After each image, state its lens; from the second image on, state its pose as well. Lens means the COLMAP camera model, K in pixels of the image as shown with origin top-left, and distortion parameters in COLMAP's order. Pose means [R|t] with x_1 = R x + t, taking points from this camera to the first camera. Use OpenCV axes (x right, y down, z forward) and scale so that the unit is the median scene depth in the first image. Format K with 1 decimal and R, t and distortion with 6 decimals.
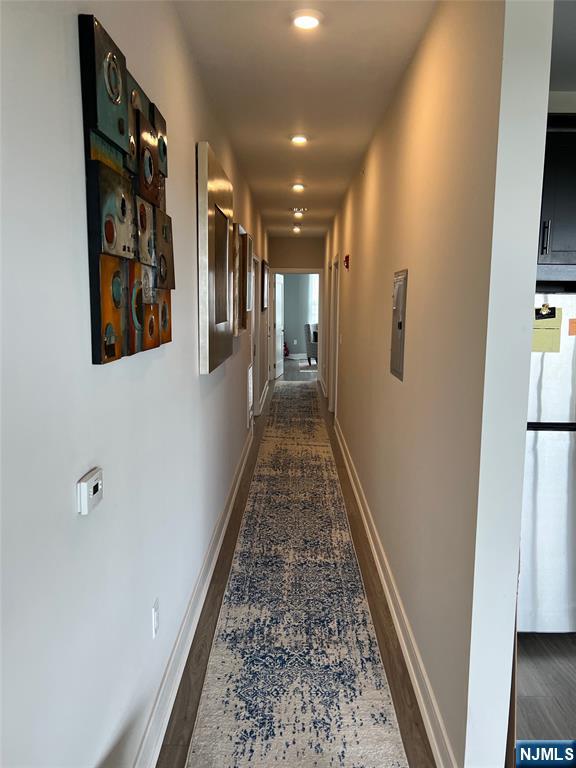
lens RADIAL K [[577.4, 0, 288.0], [0, 577.4, 384.0], [0, 0, 1]] dist [0.045837, -0.049949]
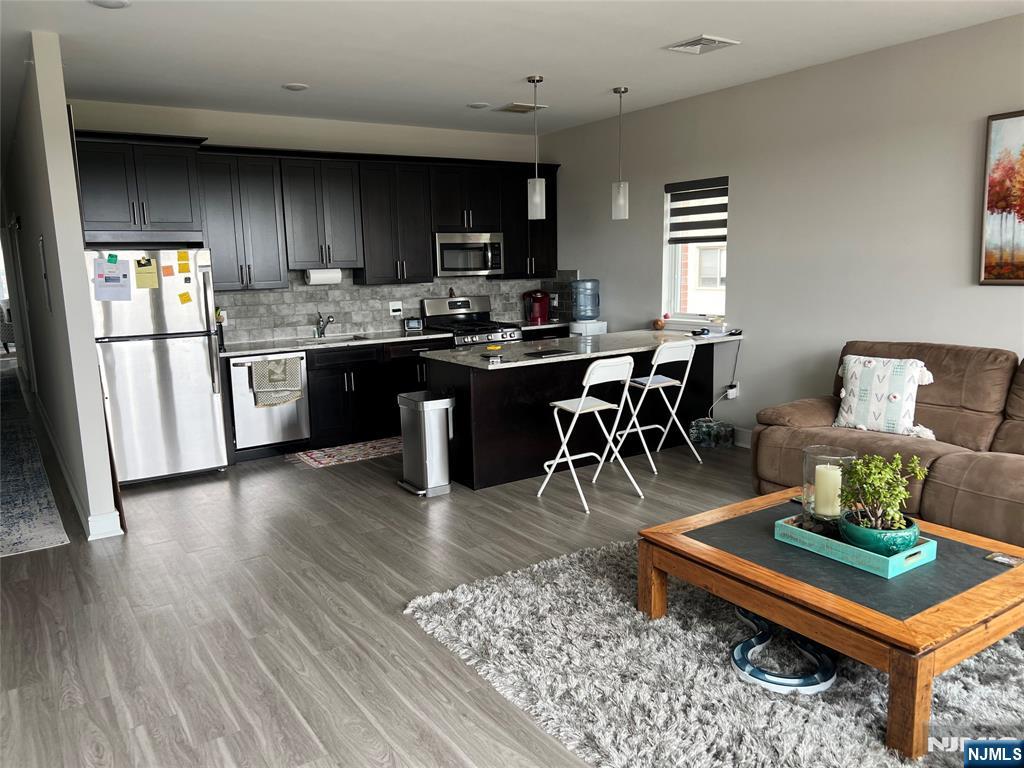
lens RADIAL K [[769.8, 0, 512.0], [0, 769.8, 384.0], [0, 0, 1]] dist [0.045837, -0.049949]
pose [[0.823025, -0.117995, 0.555614, 0.036518], [0.113681, 0.992612, 0.042407, 0.144759], [-0.556513, 0.028261, 0.830358, -0.817842]]
